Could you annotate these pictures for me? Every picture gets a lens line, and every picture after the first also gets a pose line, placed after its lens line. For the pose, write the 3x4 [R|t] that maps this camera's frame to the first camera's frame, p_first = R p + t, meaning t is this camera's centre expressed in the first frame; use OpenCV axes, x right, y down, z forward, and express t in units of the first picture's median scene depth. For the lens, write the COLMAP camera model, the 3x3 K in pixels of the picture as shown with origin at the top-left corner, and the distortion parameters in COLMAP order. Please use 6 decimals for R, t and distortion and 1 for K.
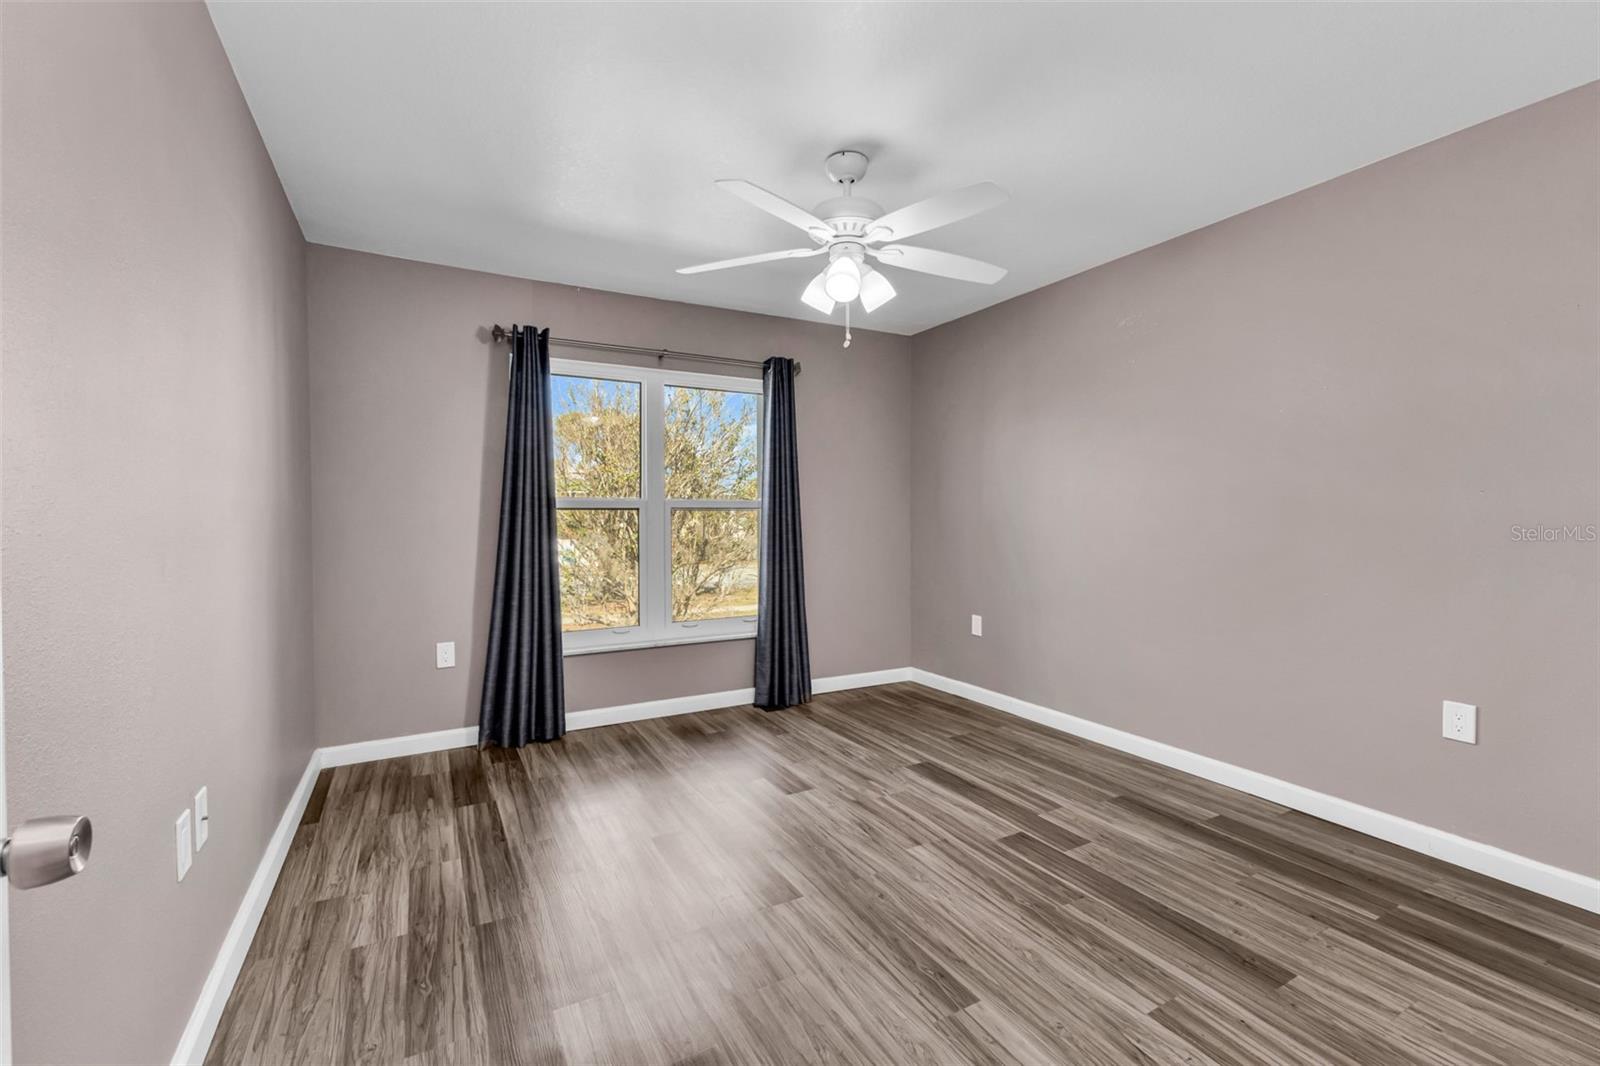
lens RADIAL K [[698.6, 0, 800.1], [0, 698.6, 515.6], [0, 0, 1]] dist [0.007063, -0.000851]
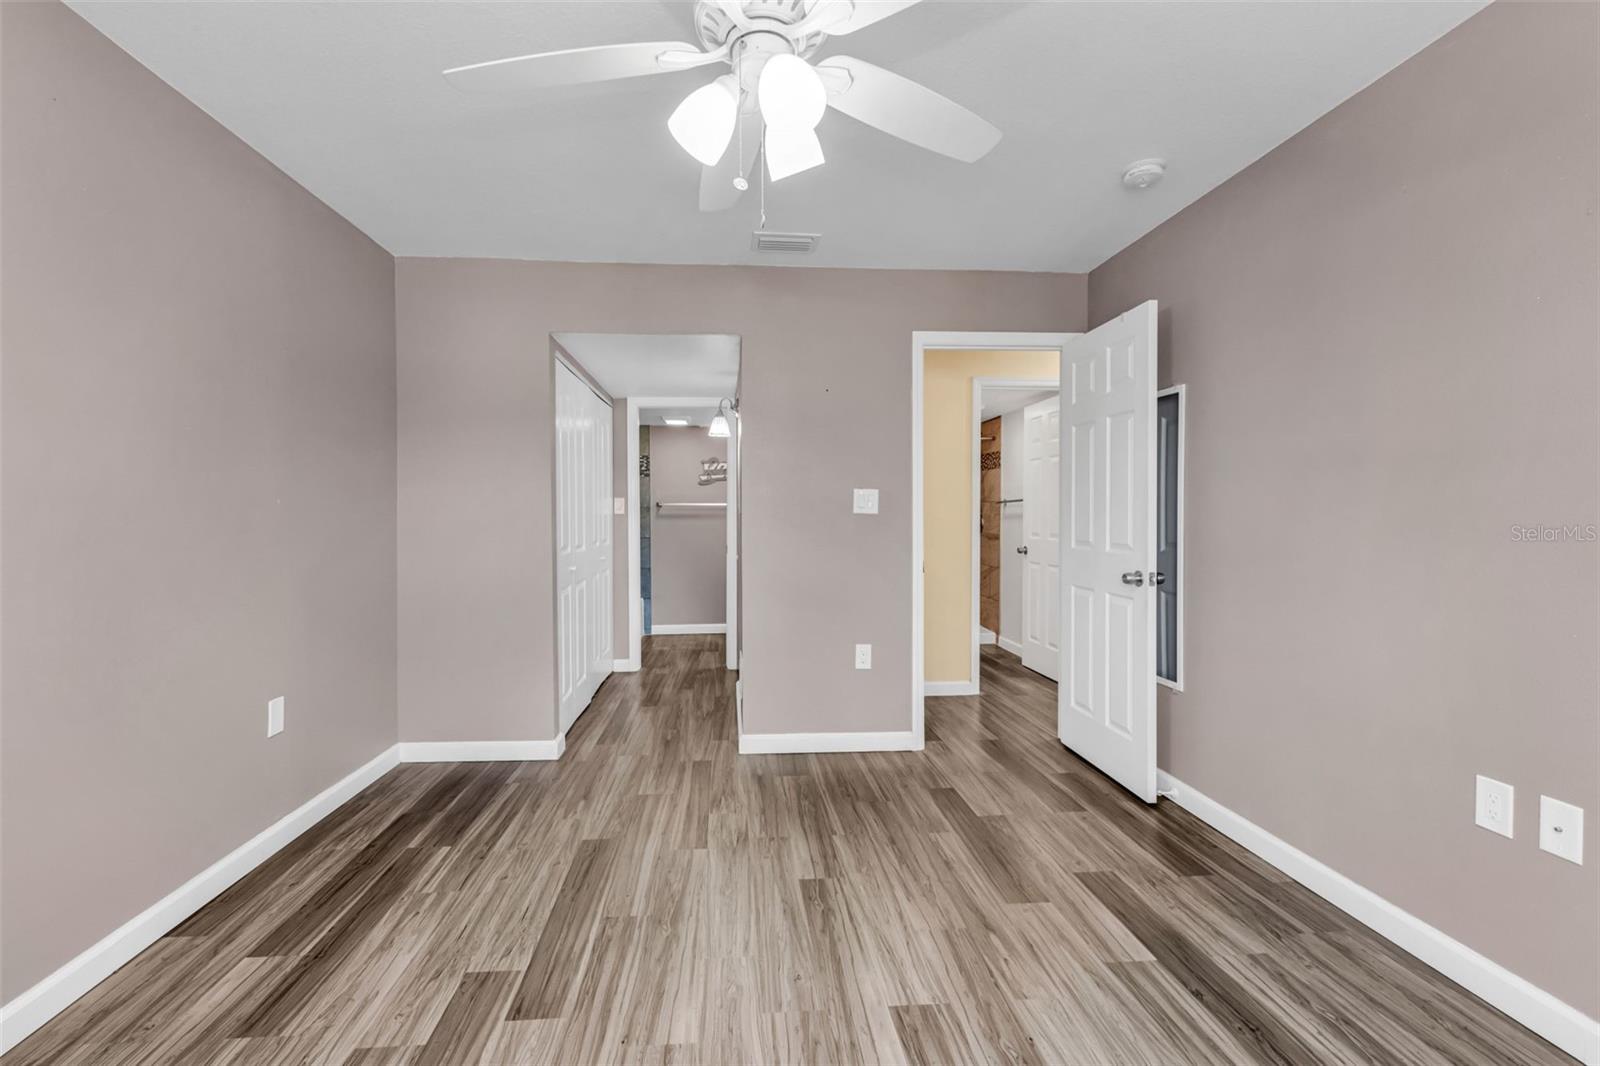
lens RADIAL K [[654.5, 0, 800.0], [0, 654.5, 533.0], [0, 0, 1]] dist [0.006645, -0.000098]
pose [[-0.915272, -0.004146, 0.402815, -0.190953], [0.006477, 0.999666, 0.025006, -0.003021], [-0.402785, 0.025496, -0.914940, 1.641640]]
